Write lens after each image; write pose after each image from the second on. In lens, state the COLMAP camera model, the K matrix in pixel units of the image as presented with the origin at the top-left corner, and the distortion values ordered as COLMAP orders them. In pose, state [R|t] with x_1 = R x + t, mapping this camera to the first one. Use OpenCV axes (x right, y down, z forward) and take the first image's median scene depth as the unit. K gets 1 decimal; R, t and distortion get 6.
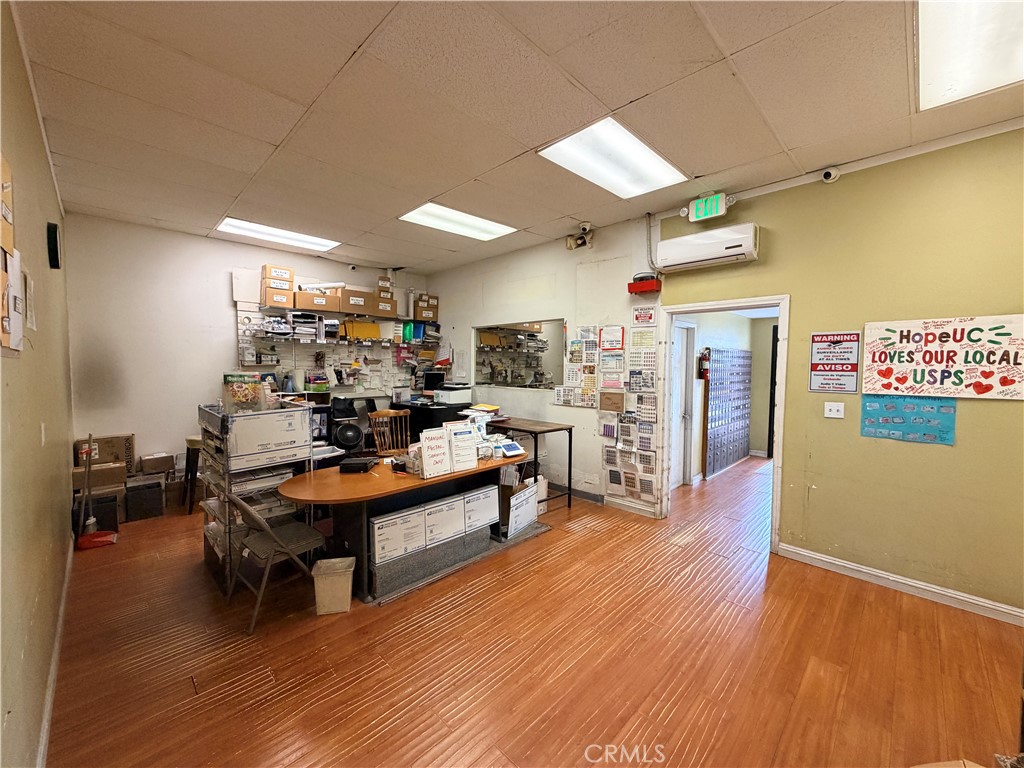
lens RADIAL K [[409.6, 0, 508.7], [0, 409.6, 384.5], [0, 0, 1]] dist [0.001255, 0.000142]
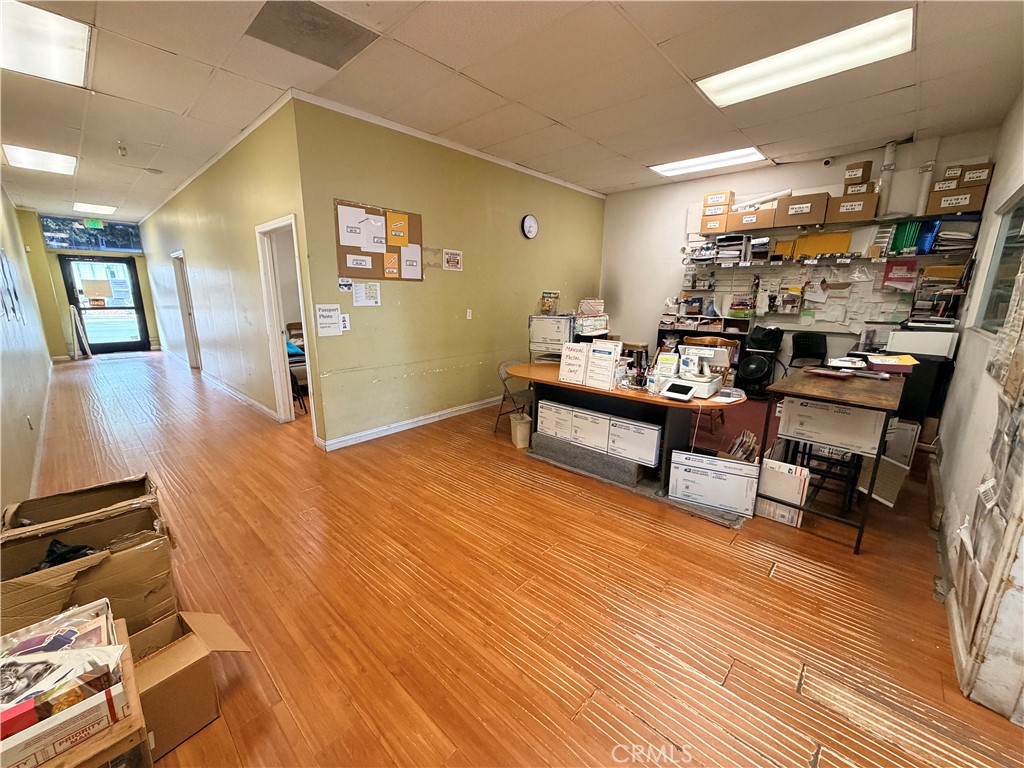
lens RADIAL K [[409.6, 0, 508.0], [0, 409.6, 385.9], [0, 0, 1]] dist [0.001255, 0.000142]
pose [[0.032502, 0.216614, -0.975716, 0.547634], [-0.060057, 0.974891, 0.214431, -0.001152], [0.997666, 0.051629, 0.044695, 0.458083]]
